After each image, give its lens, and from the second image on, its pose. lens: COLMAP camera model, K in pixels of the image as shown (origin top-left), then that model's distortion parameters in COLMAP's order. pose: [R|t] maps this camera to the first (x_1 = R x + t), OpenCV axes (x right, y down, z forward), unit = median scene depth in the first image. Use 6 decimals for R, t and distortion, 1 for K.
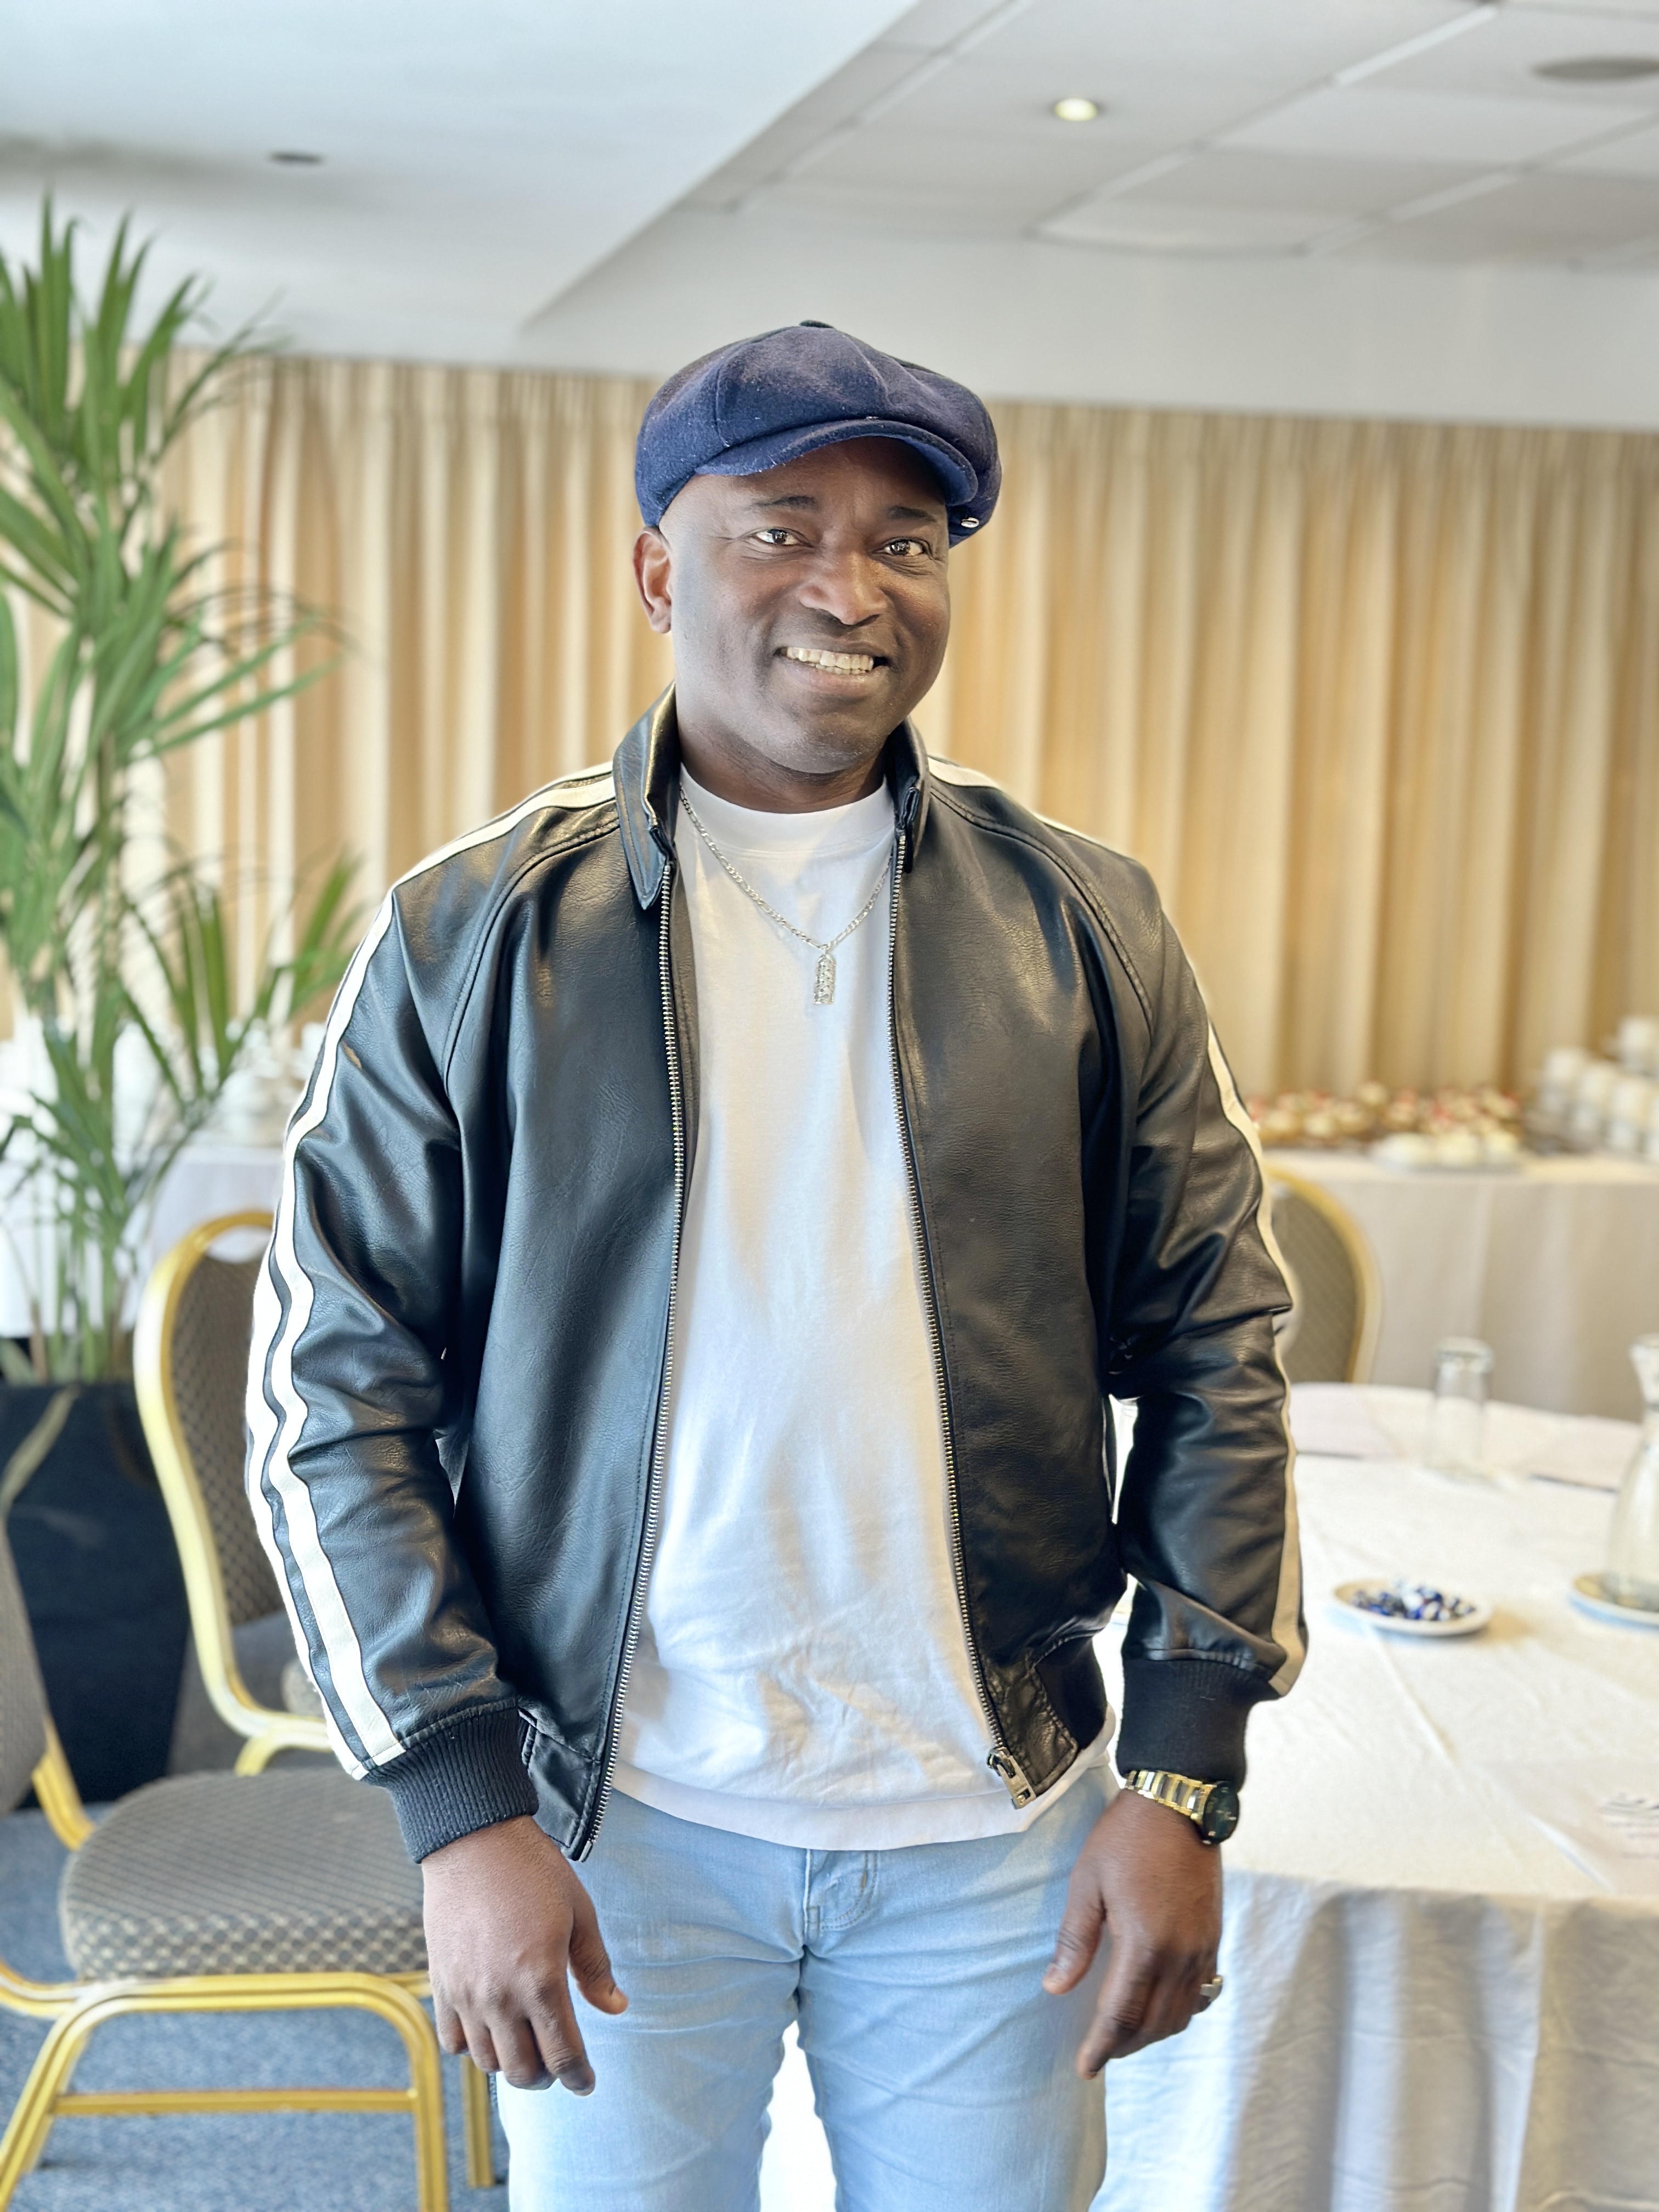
lens RADIAL K [[3020.1, 0, 827.3], [0, 3020.1, 1121.5], [0, 0, 1]] dist [0.162325, -0.317763]
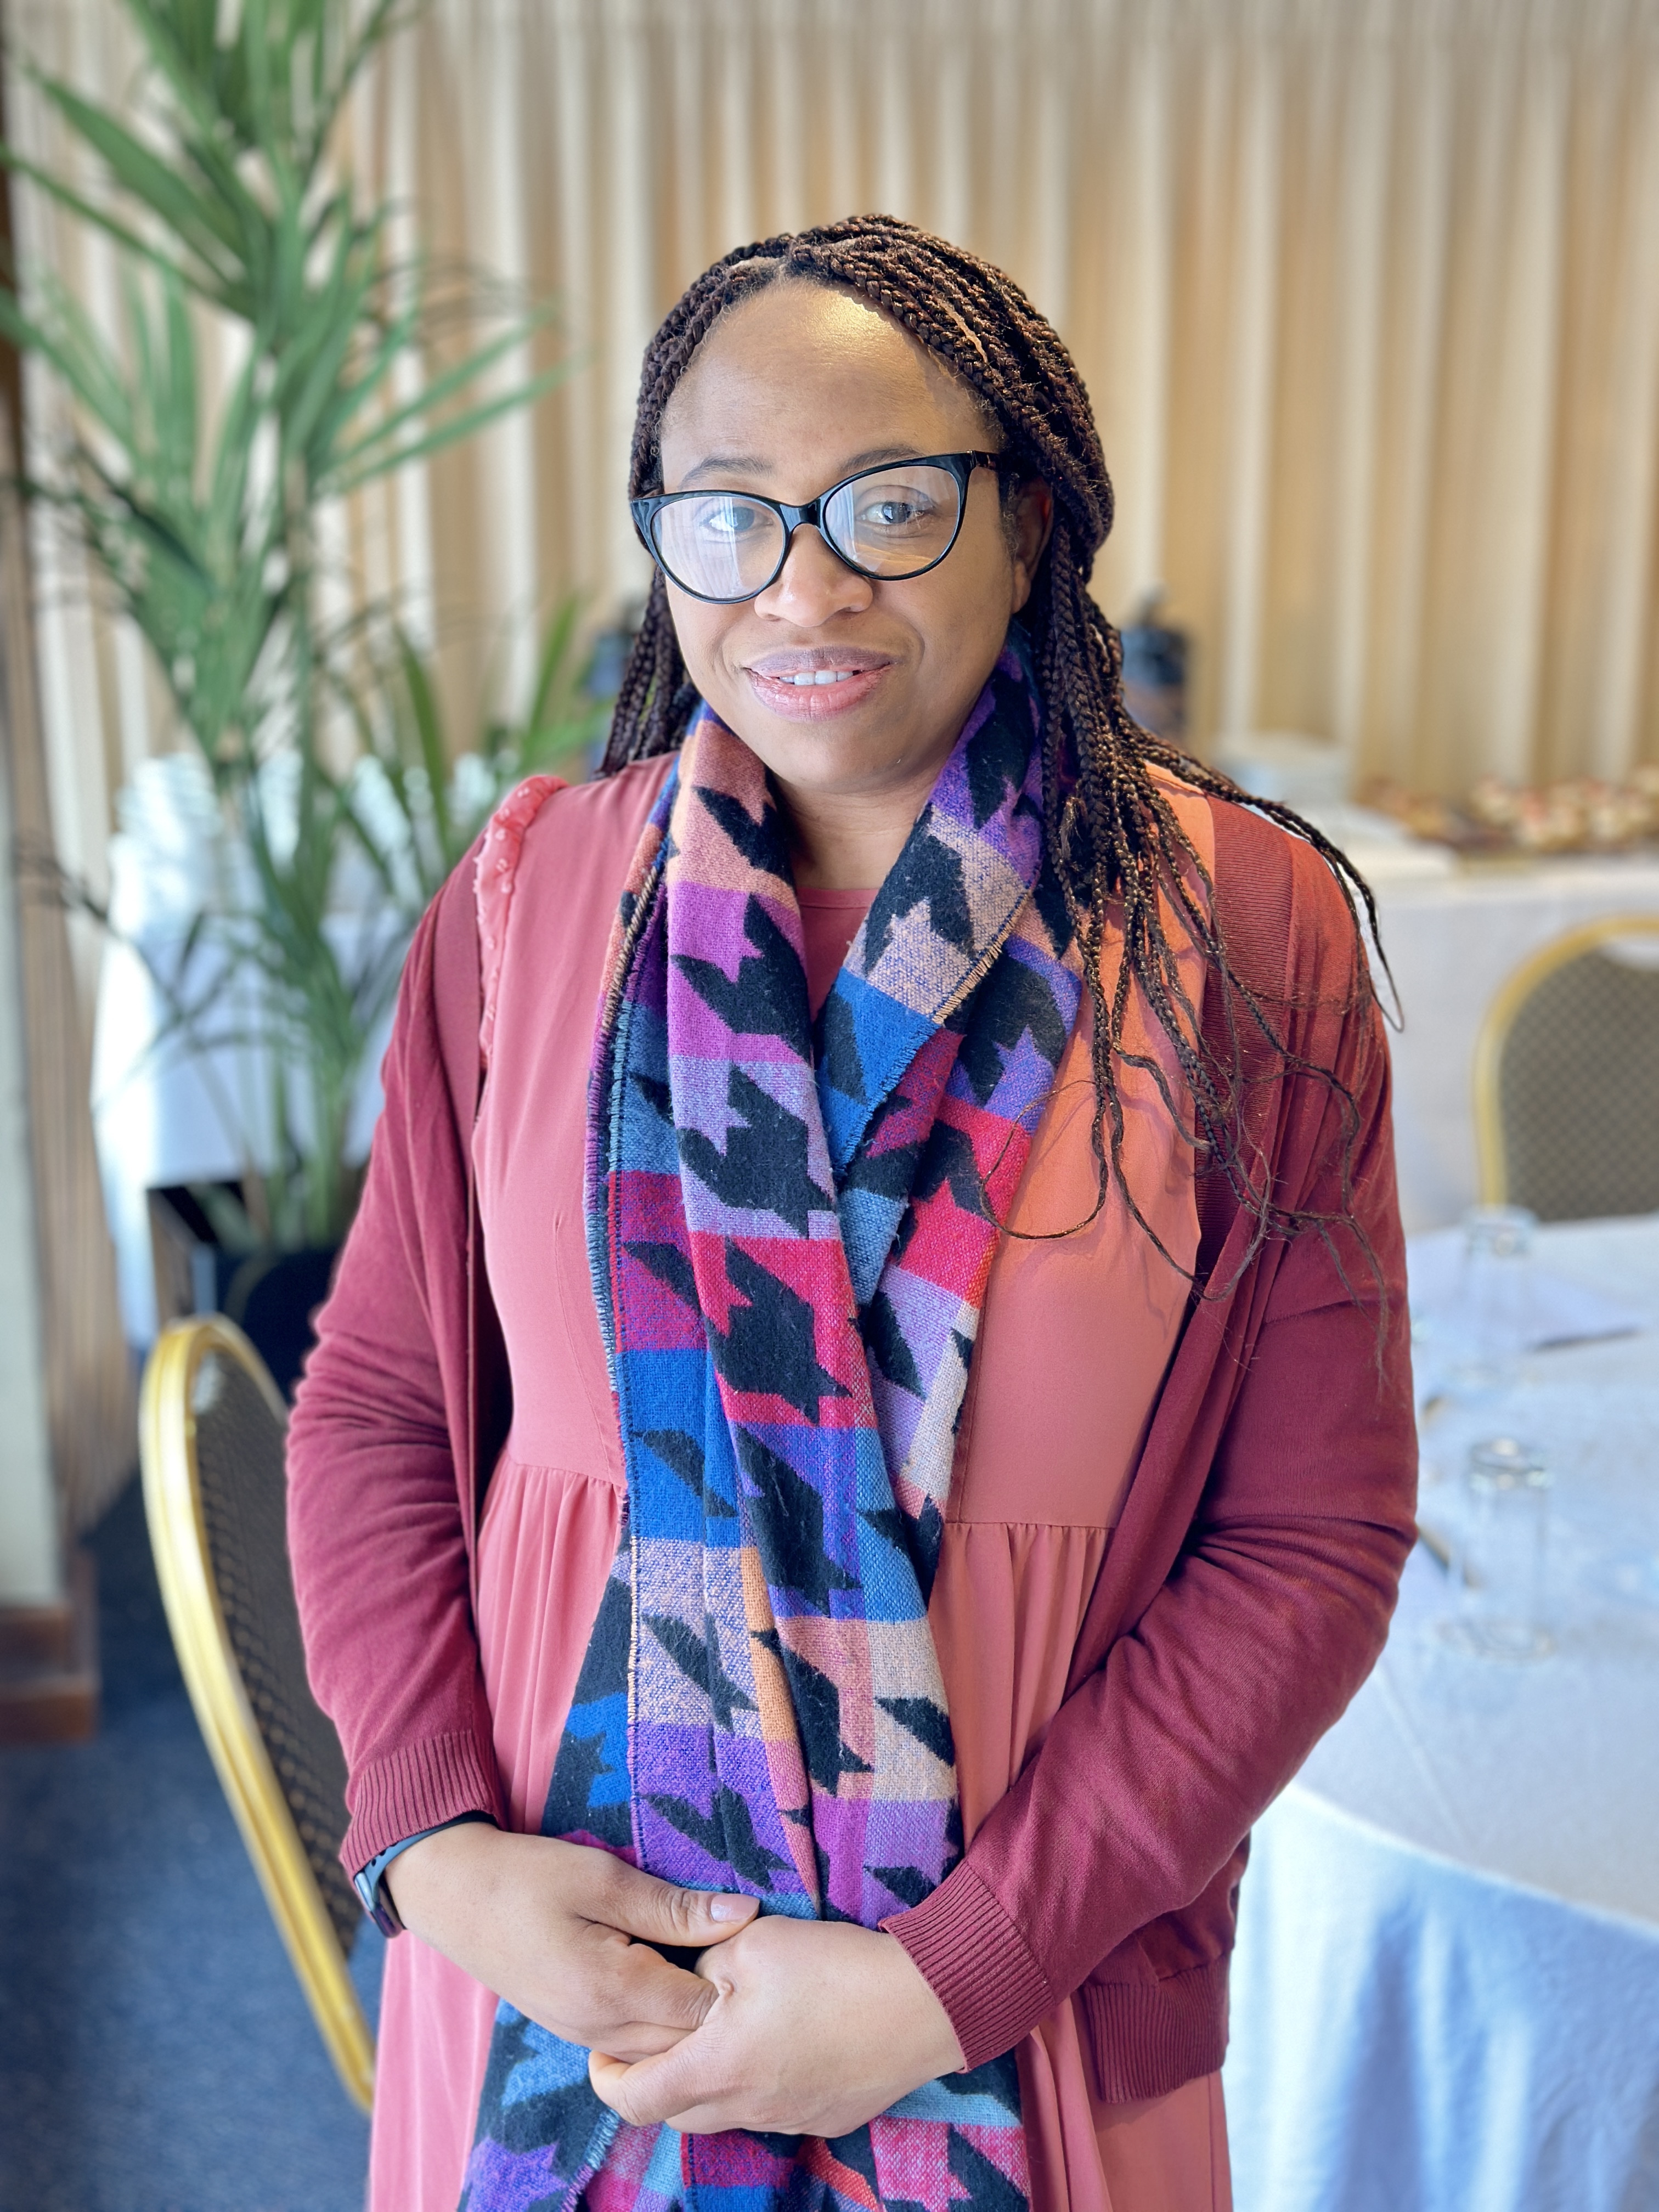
lens RADIAL K [[2981.7, 0, 832.8], [0, 2981.7, 1114.3], [0, 0, 1]] dist [0.304207, -0.839896]
pose [[0.999292, -0.037026, 0.006647, -0.100751], [0.035877, 0.991188, 0.127512, -0.050014], [-0.011310, -0.127183, 0.991815, 0.162562]]
